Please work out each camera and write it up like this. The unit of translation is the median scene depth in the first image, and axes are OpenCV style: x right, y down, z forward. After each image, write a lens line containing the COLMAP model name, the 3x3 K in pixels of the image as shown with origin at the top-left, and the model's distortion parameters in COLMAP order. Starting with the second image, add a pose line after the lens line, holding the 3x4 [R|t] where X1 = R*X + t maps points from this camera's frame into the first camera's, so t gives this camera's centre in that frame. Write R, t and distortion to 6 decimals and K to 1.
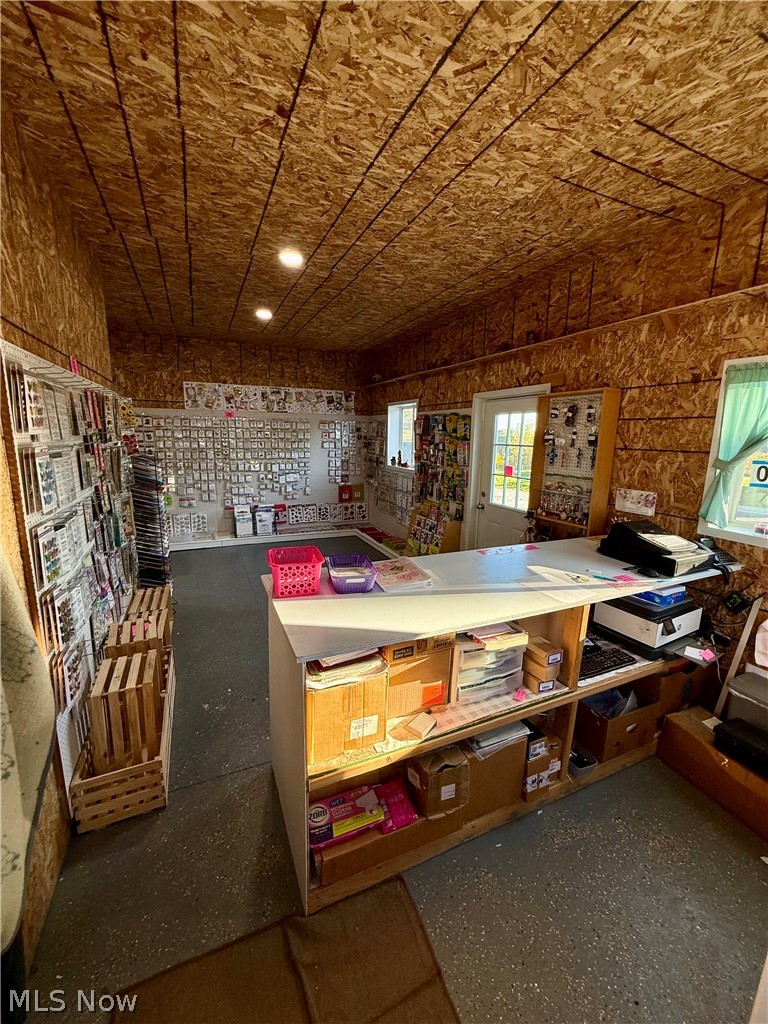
lens RADIAL K [[415.3, 0, 384.7], [0, 415.3, 511.2], [0, 0, 1]] dist [-0.004062, -0.000736]
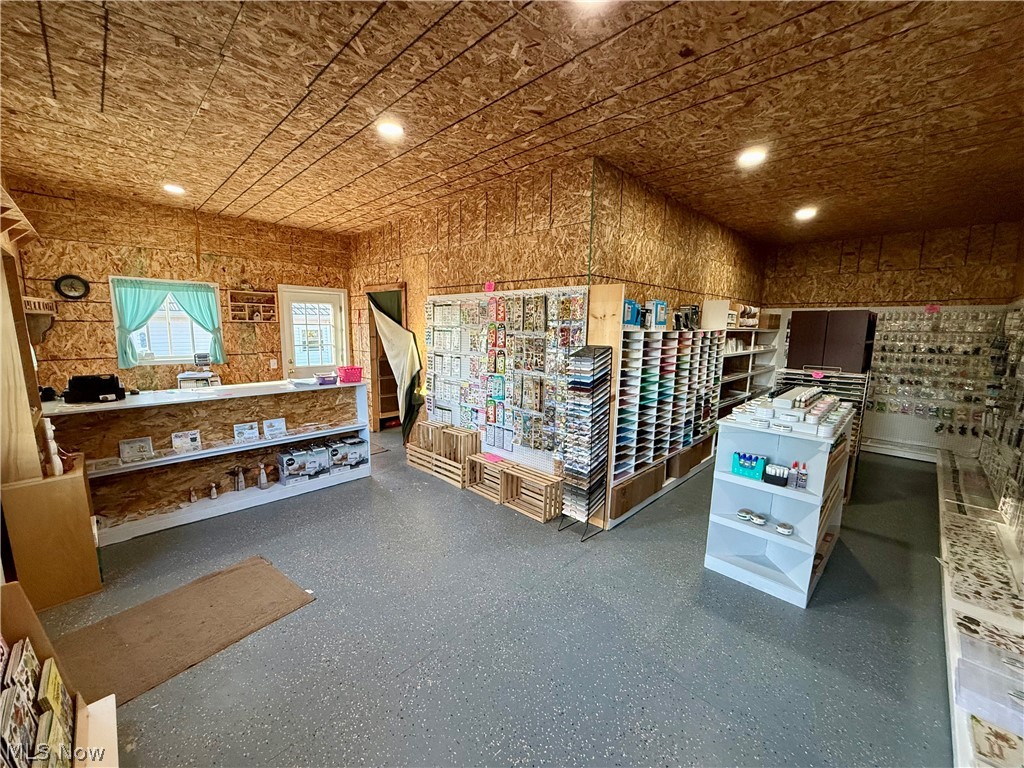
lens RADIAL K [[415.3, 0, 511.2], [0, 415.3, 386.5], [0, 0, 1]] dist [-0.004062, -0.000736]
pose [[-0.935696, 0.017519, -0.352372, -0.185517], [-0.097689, 0.946851, 0.306481, -0.493928], [0.339013, 0.321196, -0.884253, 2.707859]]
